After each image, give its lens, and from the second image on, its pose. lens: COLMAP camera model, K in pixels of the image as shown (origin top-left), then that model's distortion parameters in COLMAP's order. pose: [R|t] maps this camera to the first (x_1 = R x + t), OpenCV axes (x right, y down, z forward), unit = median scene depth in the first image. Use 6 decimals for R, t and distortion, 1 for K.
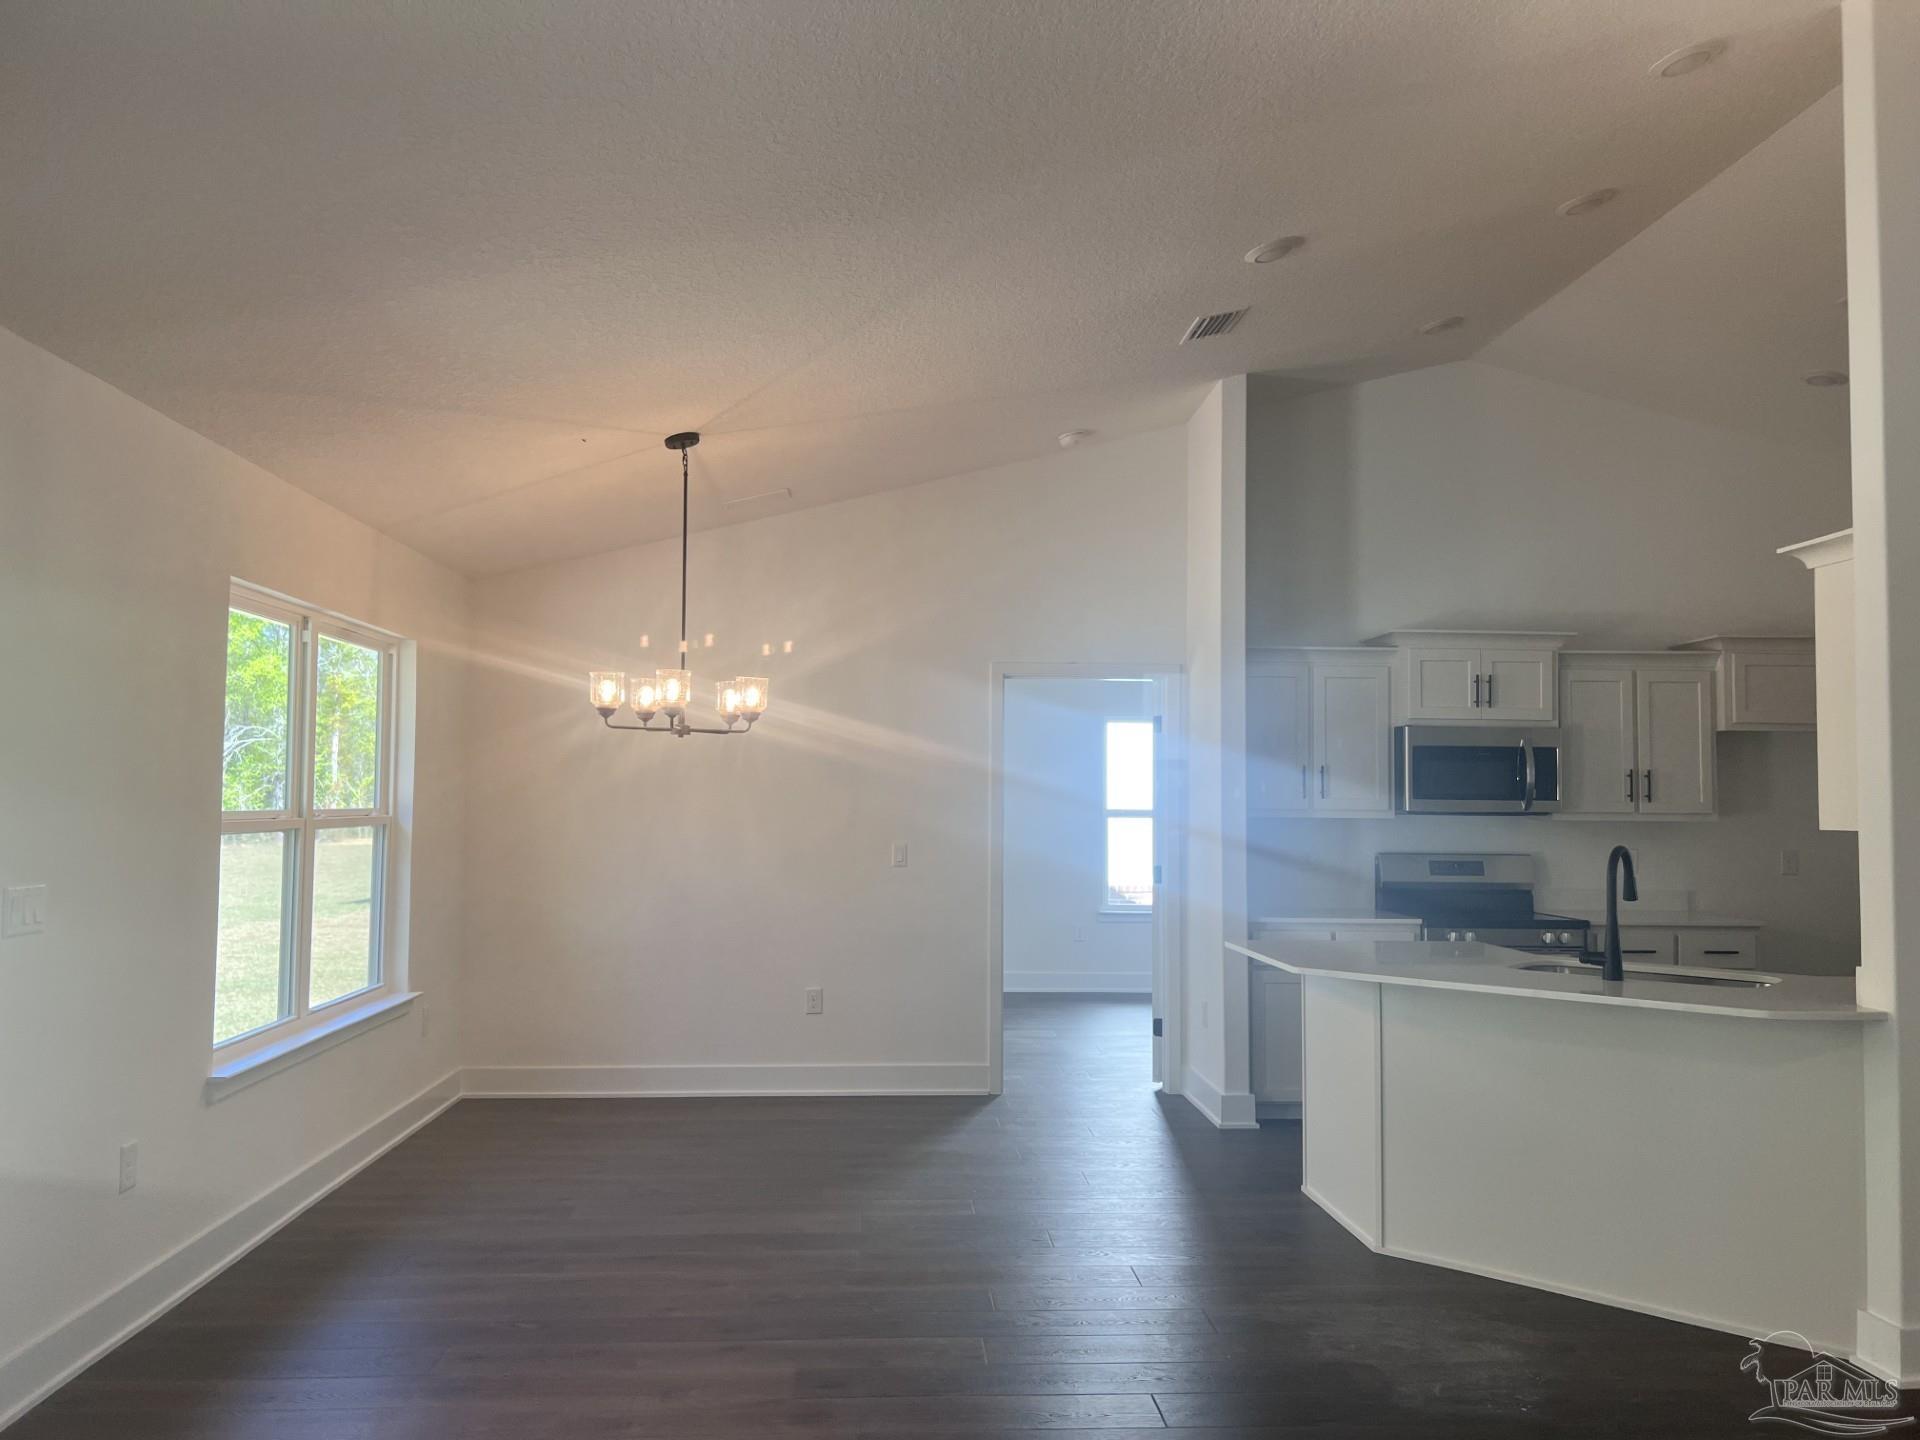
lens RADIAL K [[1472.7, 0, 960.0], [0, 1472.7, 720.0], [0, 0, 1]] dist [-0.003878, -0.001097]
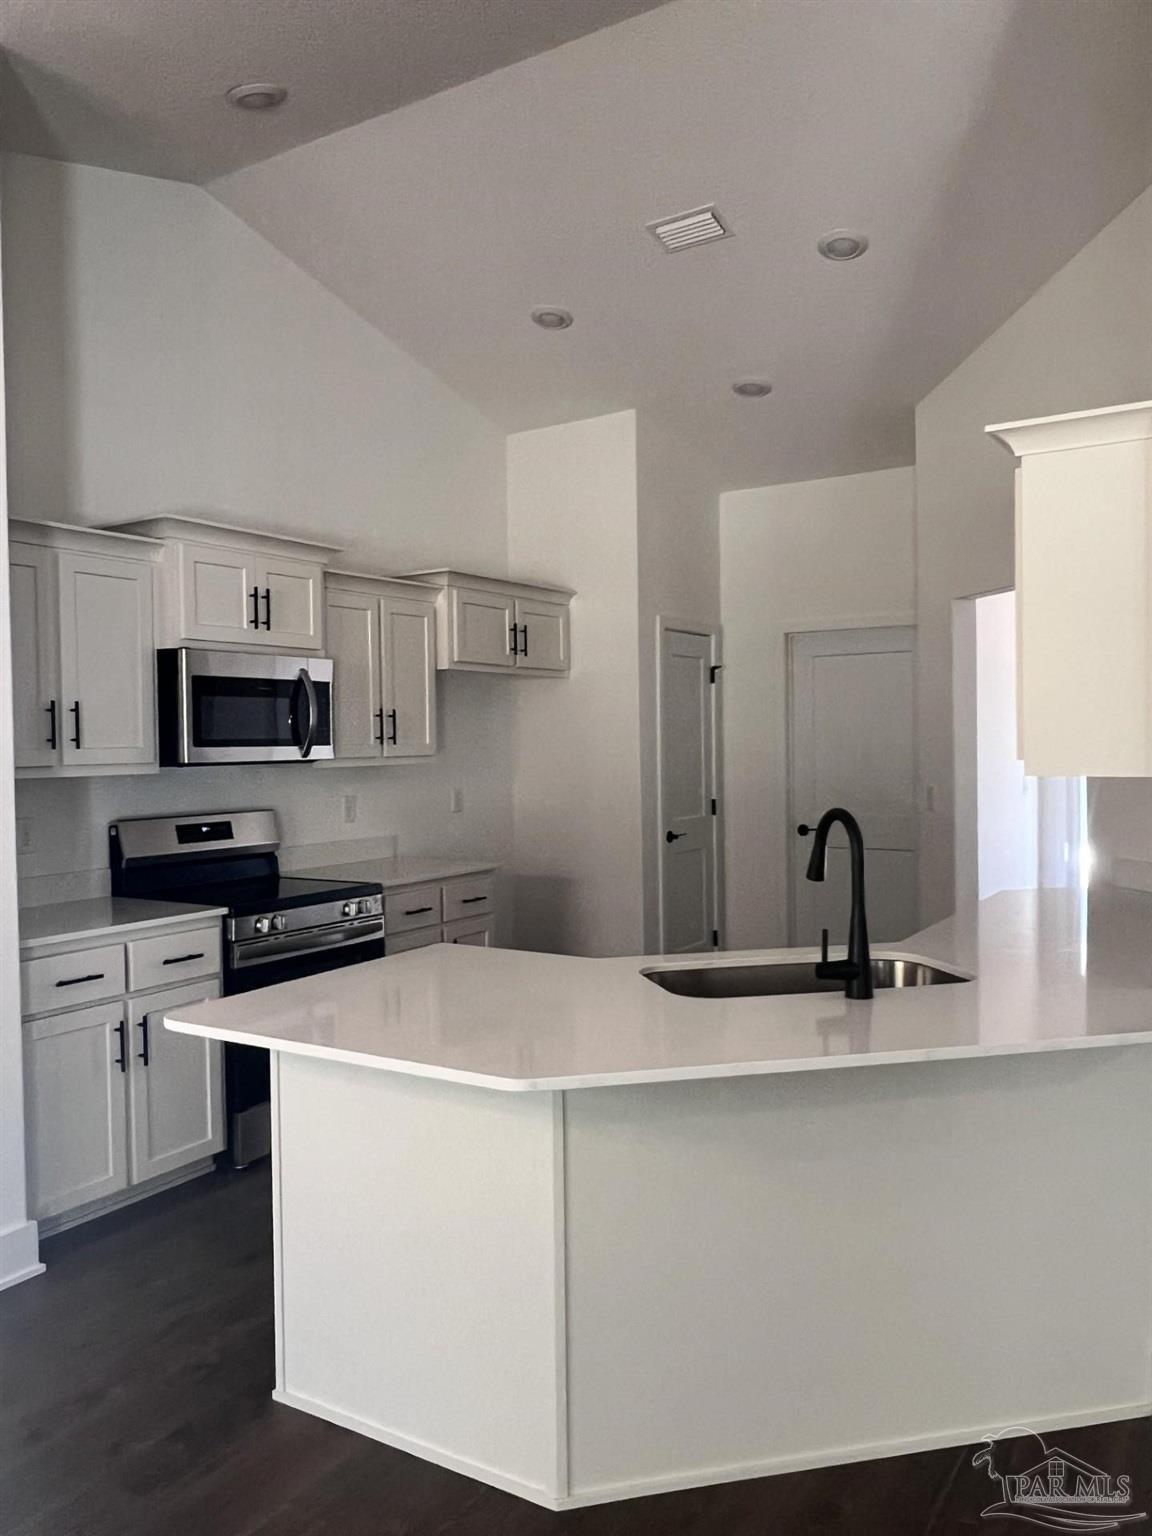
lens RADIAL K [[1178.2, 0, 553.0], [0, 1178.2, 761.1], [0, 0, 1]] dist [-0.003878, -0.001097]
pose [[0.593313, -0.029972, 0.804414, -0.062418], [-0.027499, 0.997969, 0.057466, 0.021372], [-0.804502, -0.056216, 0.591284, 0.493745]]
